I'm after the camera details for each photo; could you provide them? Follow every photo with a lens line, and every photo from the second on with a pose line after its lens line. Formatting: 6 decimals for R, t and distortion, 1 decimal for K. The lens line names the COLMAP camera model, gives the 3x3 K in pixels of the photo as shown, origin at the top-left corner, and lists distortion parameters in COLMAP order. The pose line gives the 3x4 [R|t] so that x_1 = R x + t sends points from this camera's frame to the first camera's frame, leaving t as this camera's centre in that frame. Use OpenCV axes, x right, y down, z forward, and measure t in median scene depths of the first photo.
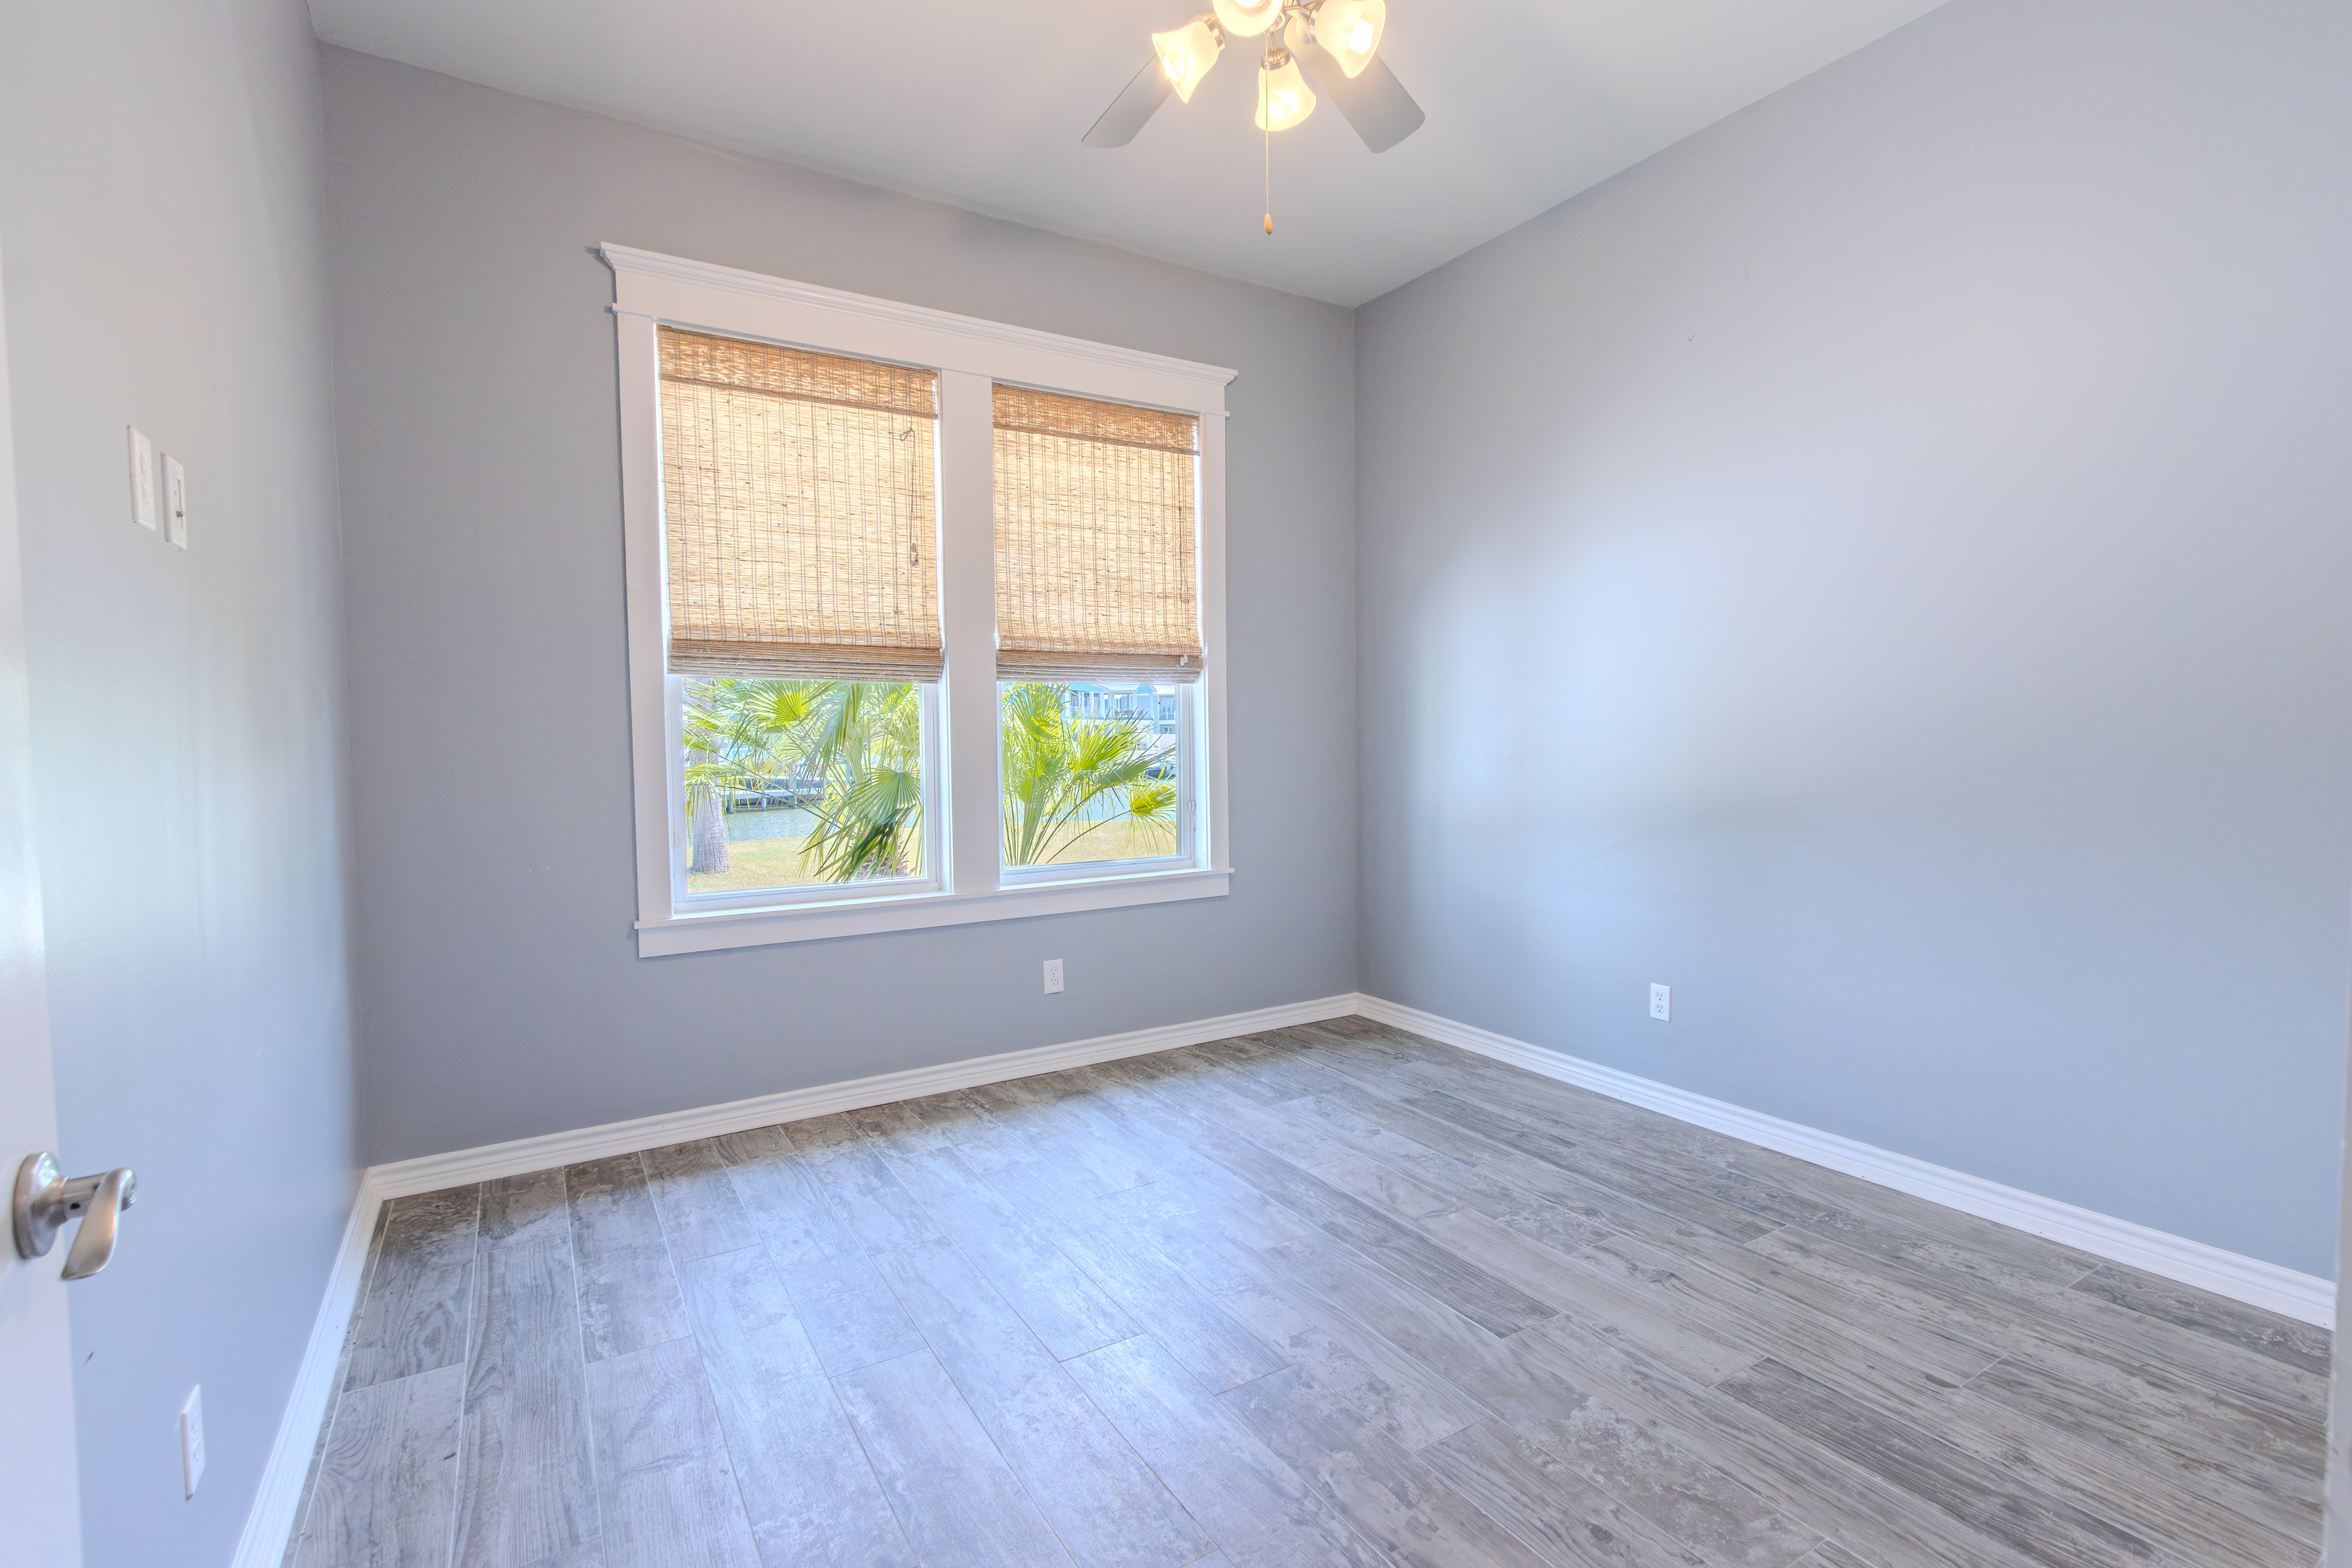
lens RADIAL K [[1071.9, 0, 1176.0], [0, 1071.9, 784.0], [0, 0, 1]] dist [-0.000422, -0.001132]
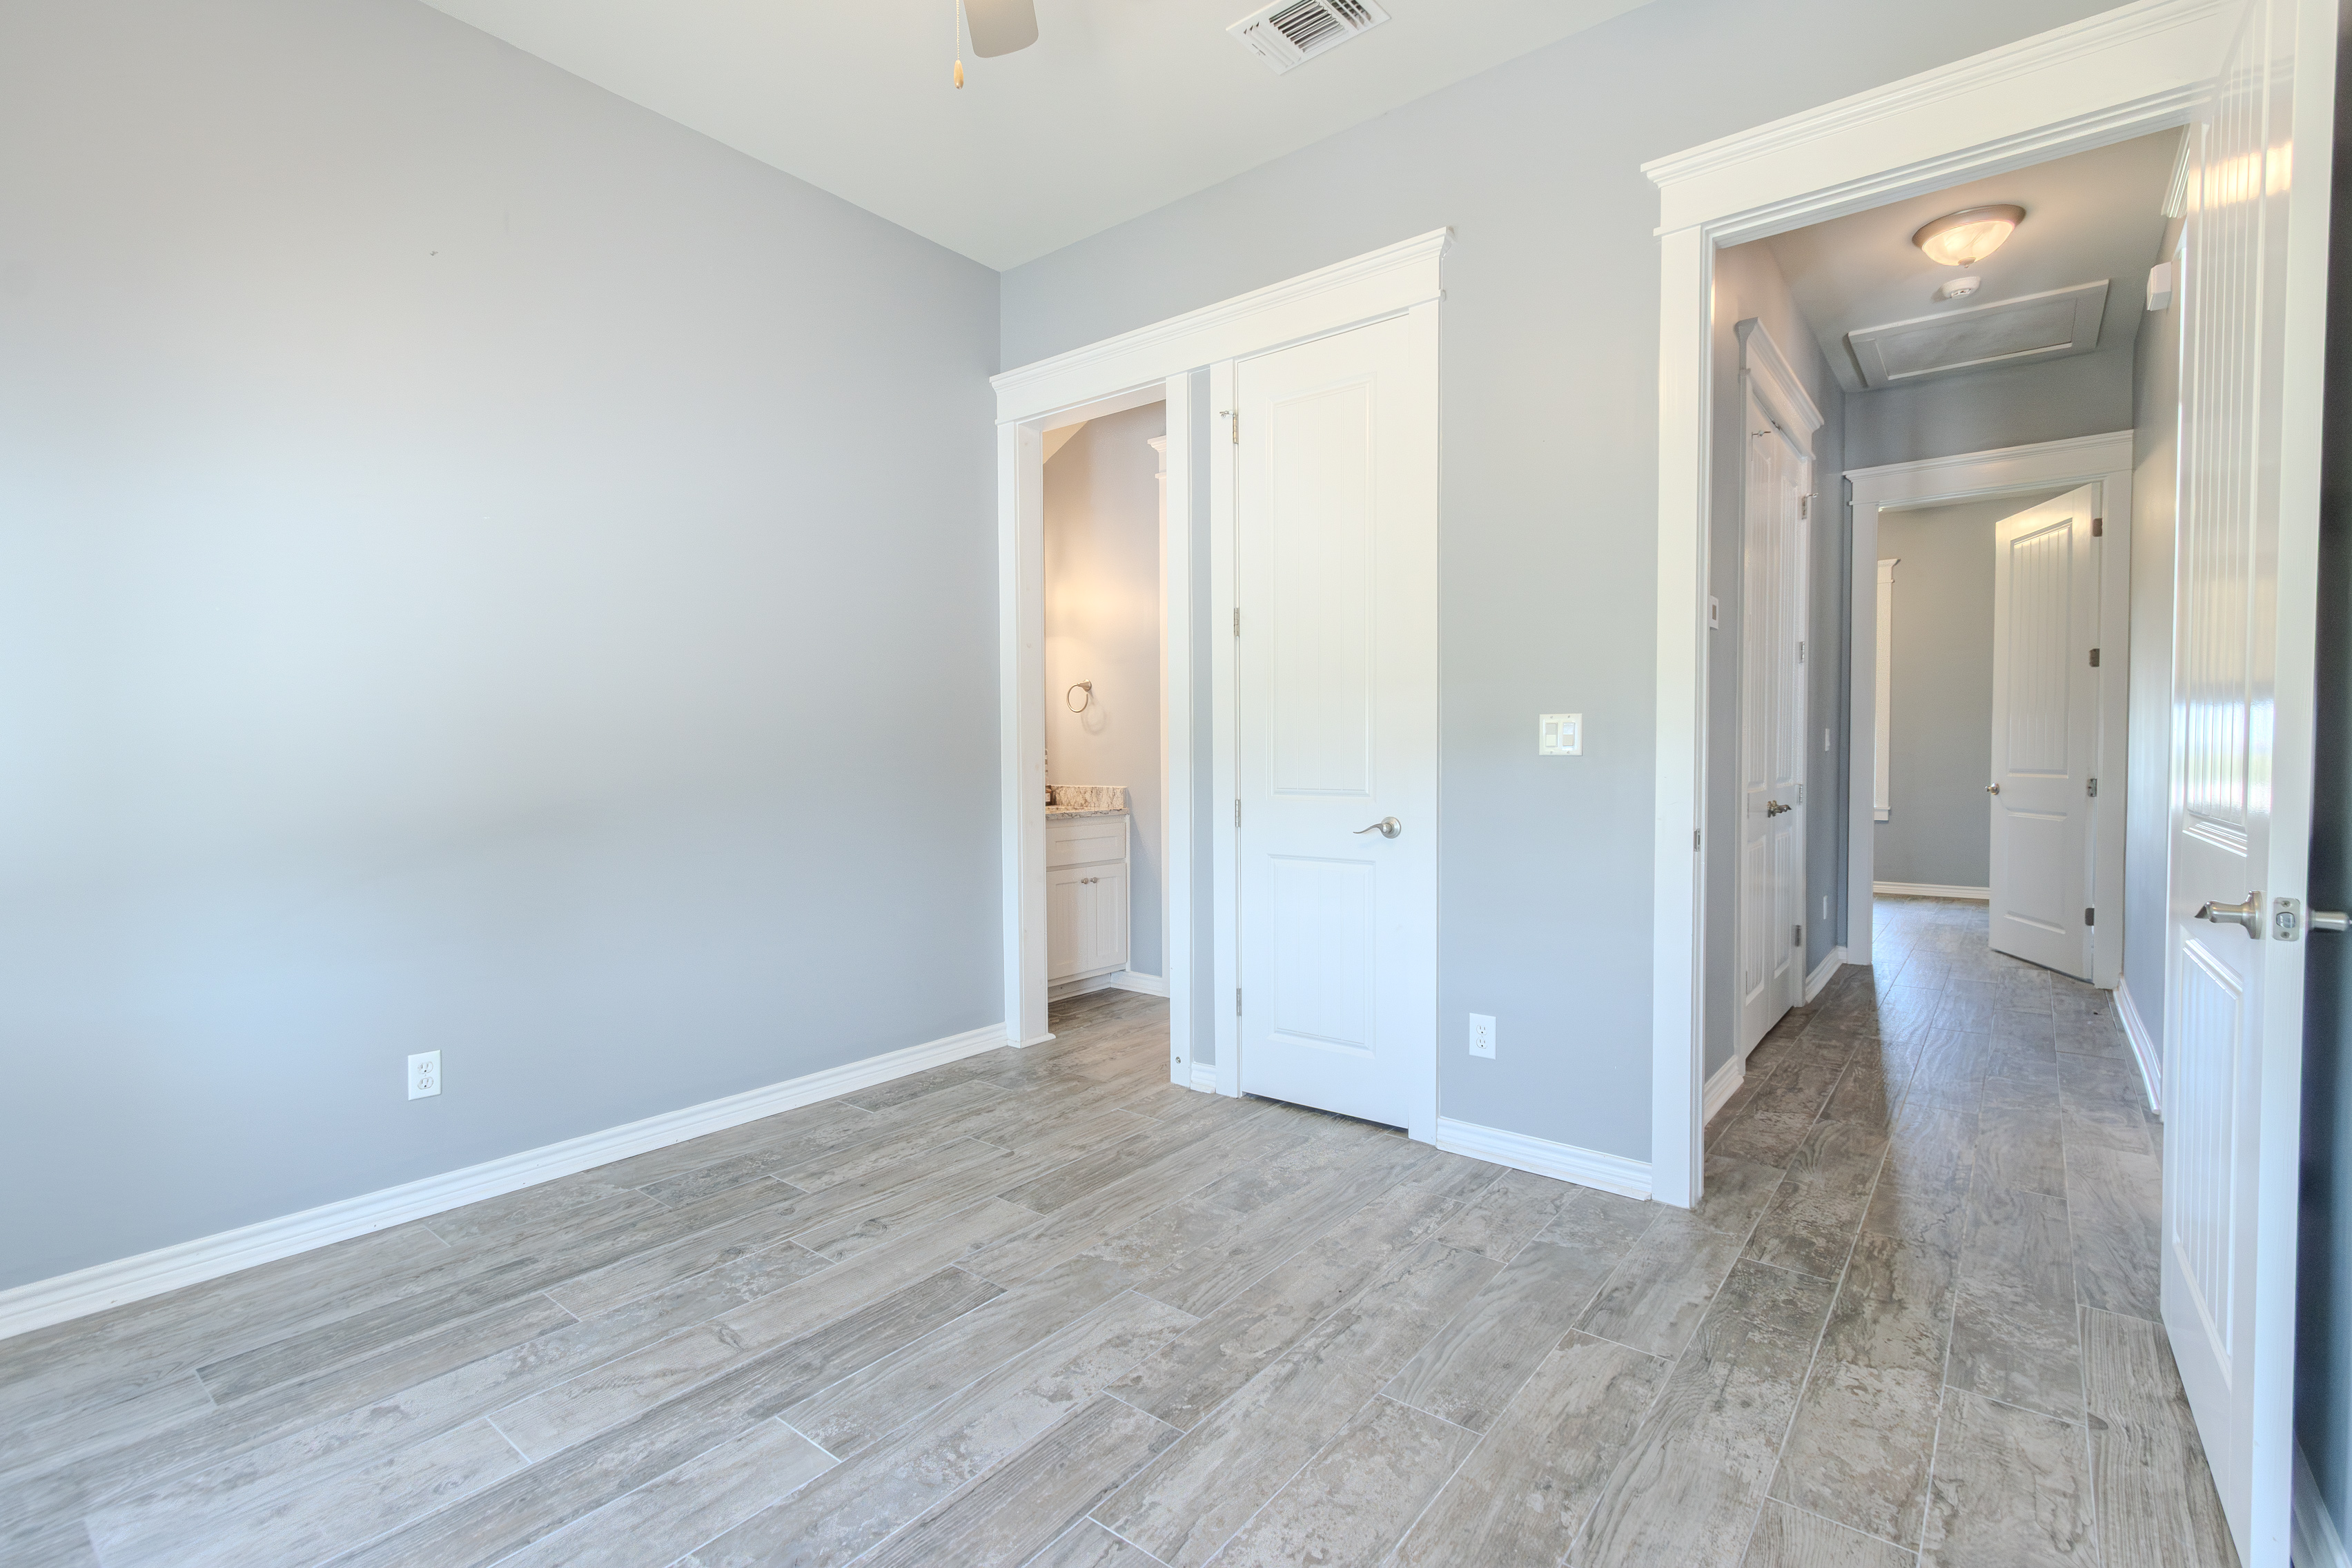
lens RADIAL K [[1071.9, 0, 1176.0], [0, 1071.9, 784.0], [0, 0, 1]] dist [-0.000422, -0.001132]
pose [[-0.344977, -0.015454, 0.938484, -0.577857], [0.052661, 0.997971, 0.035791, -0.007685], [-0.937133, 0.061769, -0.343463, 0.922794]]
